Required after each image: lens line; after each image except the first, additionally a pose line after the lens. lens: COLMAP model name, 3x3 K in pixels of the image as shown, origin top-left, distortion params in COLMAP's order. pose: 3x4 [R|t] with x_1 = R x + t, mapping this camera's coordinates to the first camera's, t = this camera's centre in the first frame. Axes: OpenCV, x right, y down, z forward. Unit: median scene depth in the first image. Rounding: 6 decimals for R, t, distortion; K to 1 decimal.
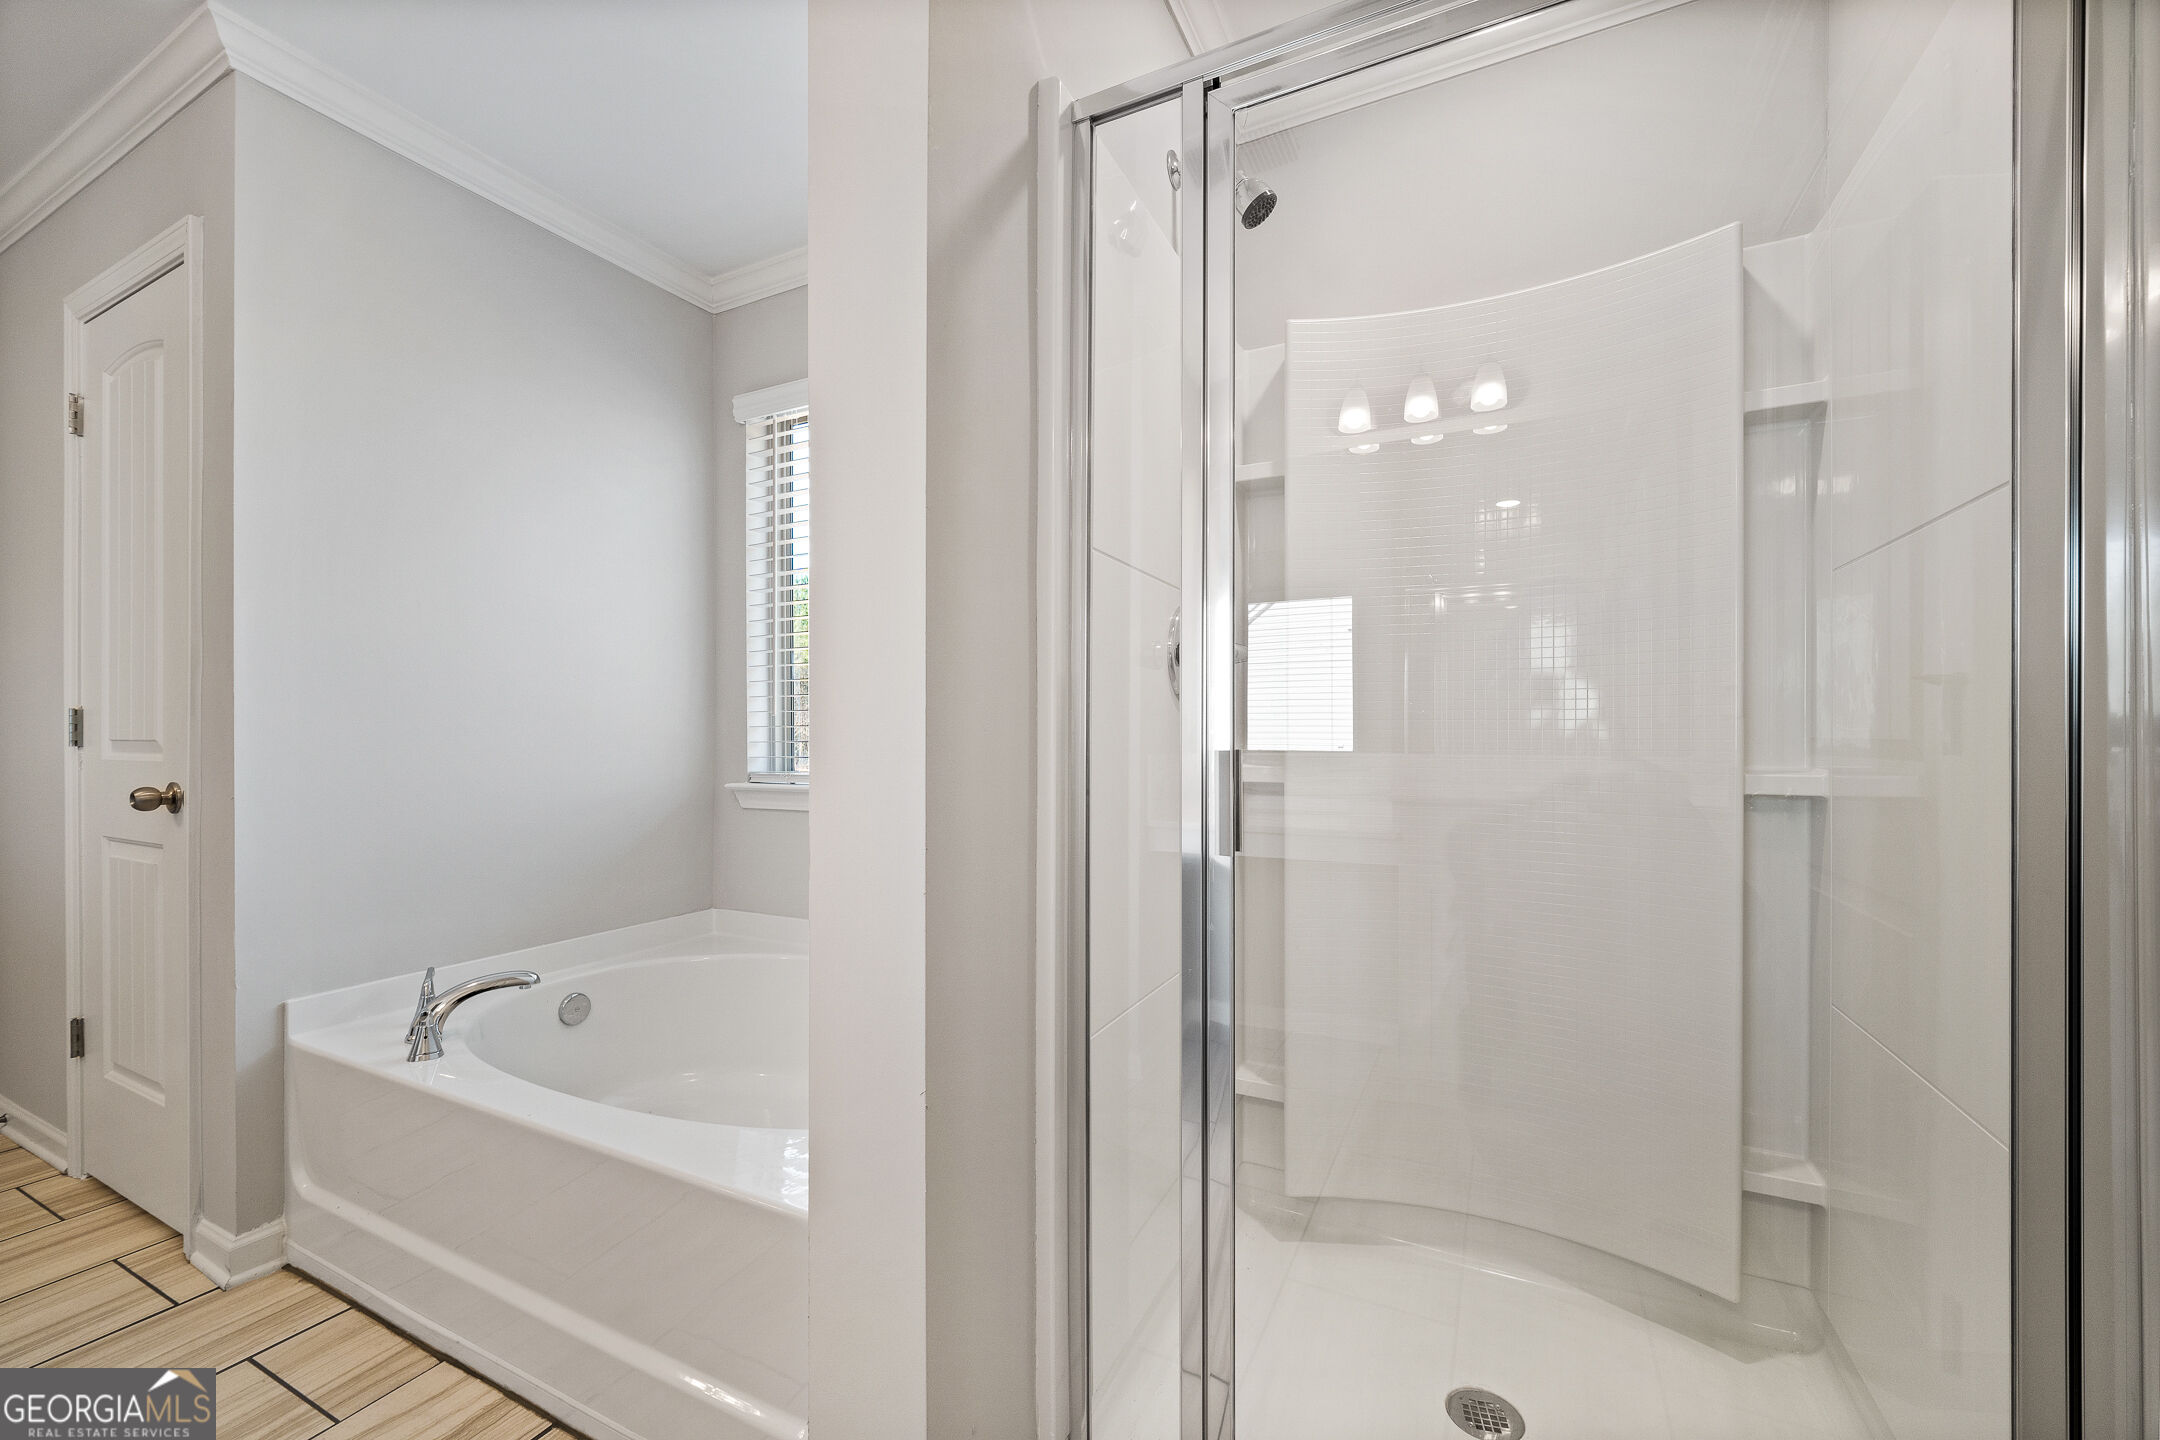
lens RADIAL K [[850.6, 0, 1094.3], [0, 850.6, 725.4], [0, 0, 1]] dist [-0.002068, -0.000752]
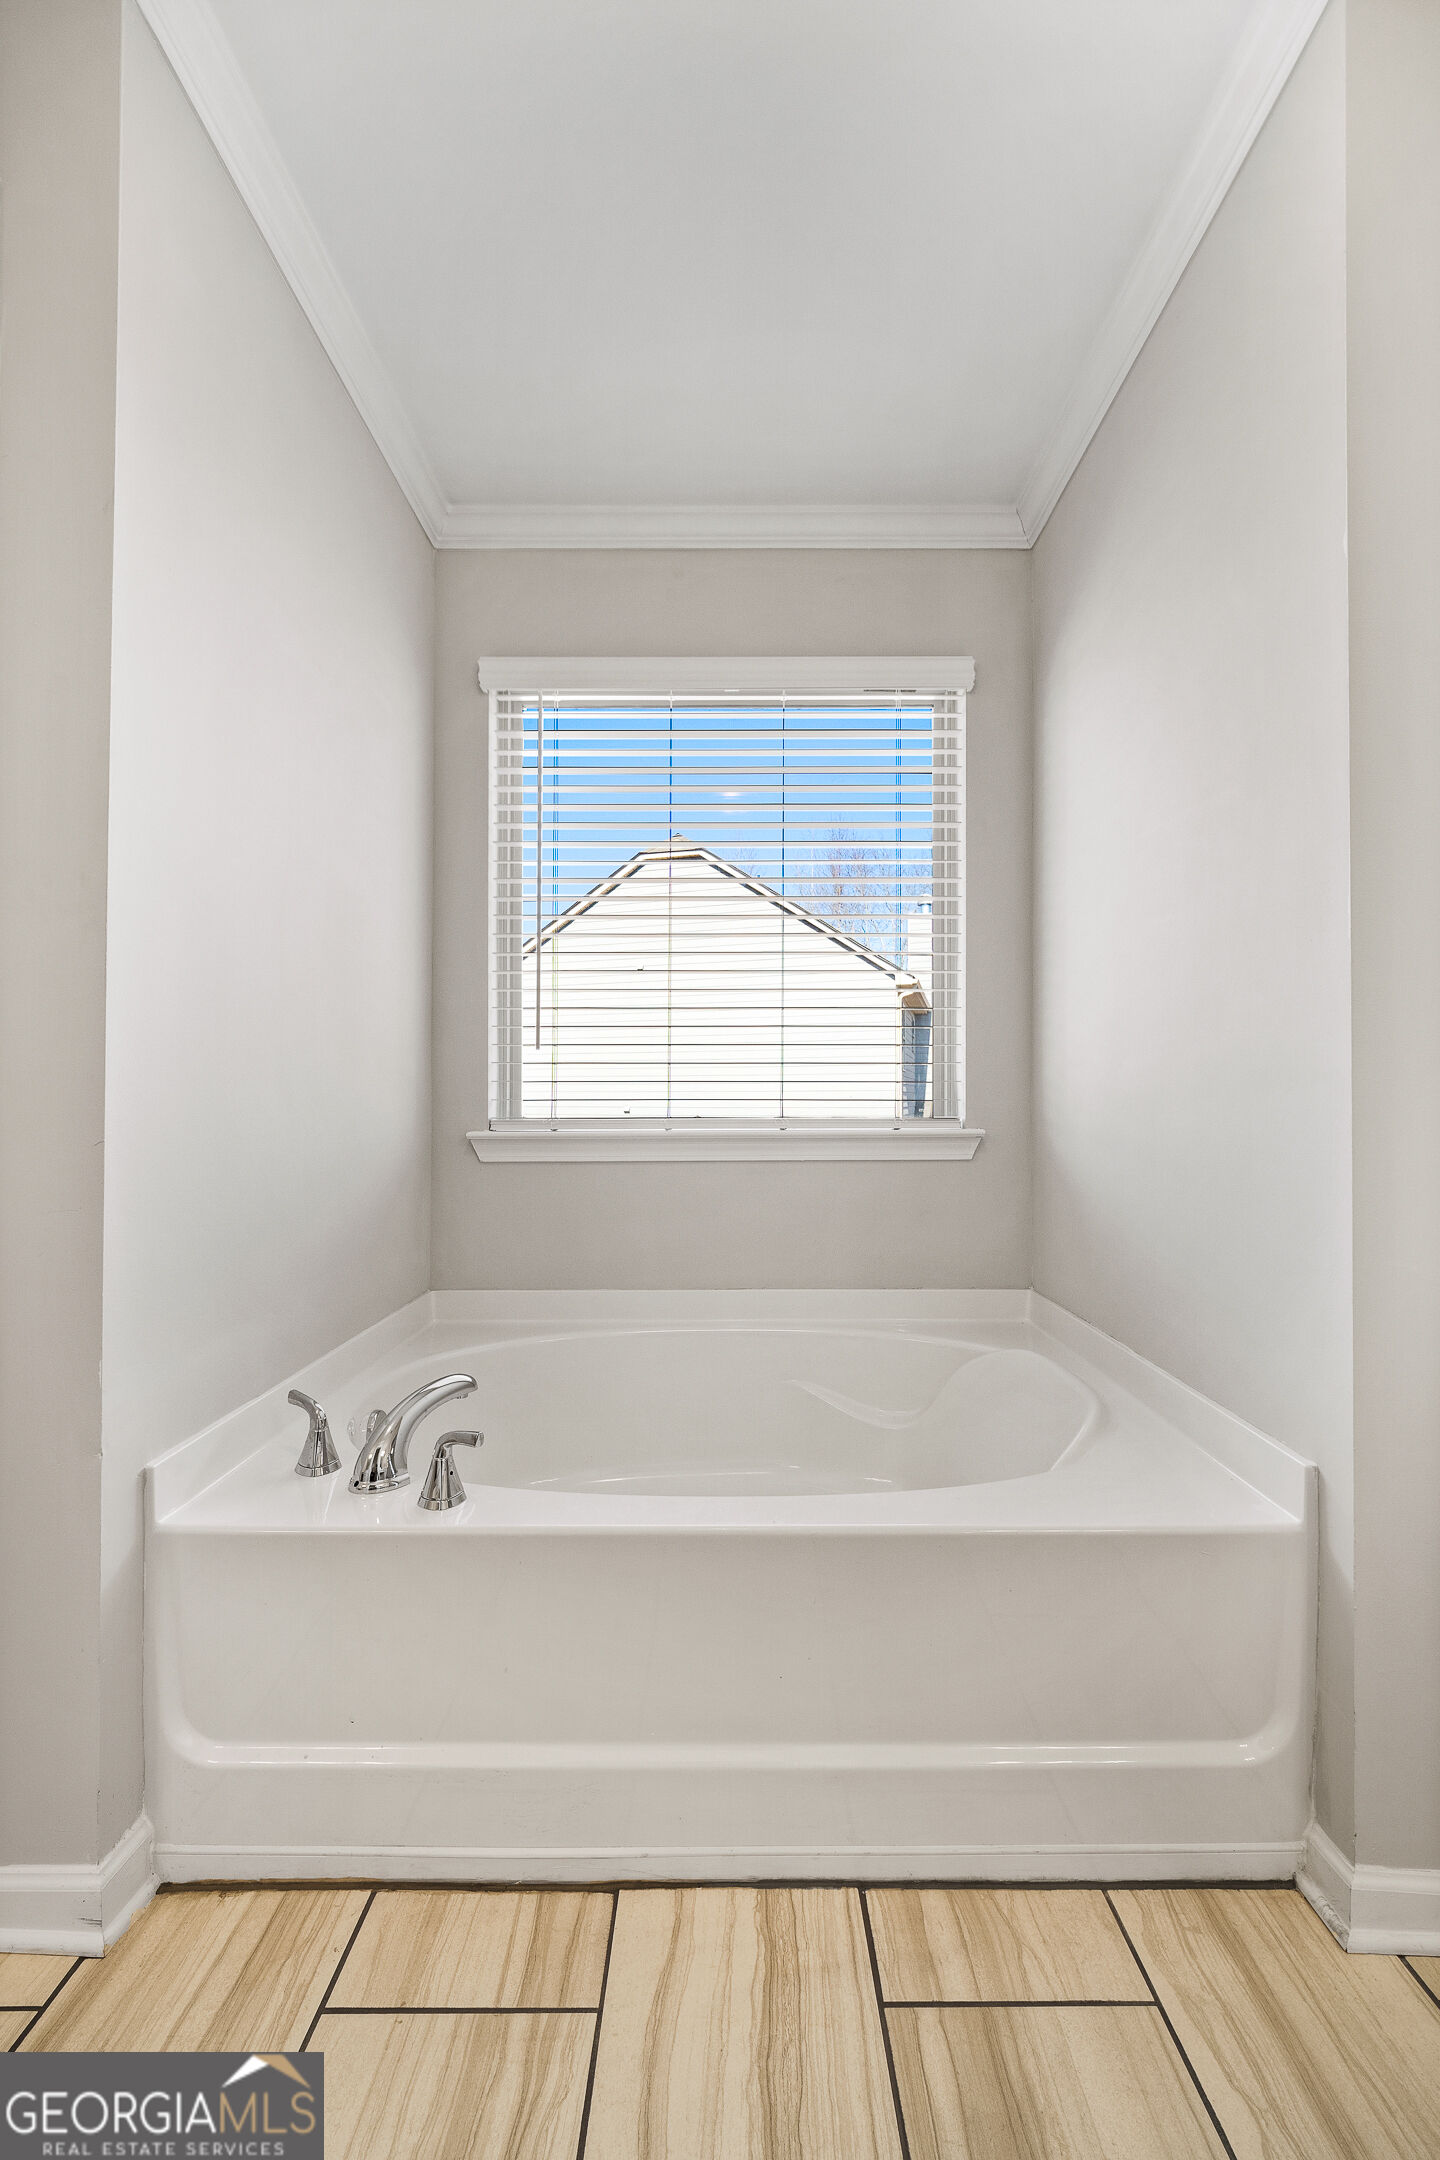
lens RADIAL K [[868.5, 0, 720.0], [0, 868.5, 1080.0], [0, 0, 1]] dist [-0.001367, -0.000042]
pose [[0.898727, 0.009860, 0.438398, -0.866314], [-0.001547, 0.999812, -0.019317, 0.052714], [-0.438507, 0.016682, 0.898573, 0.231999]]
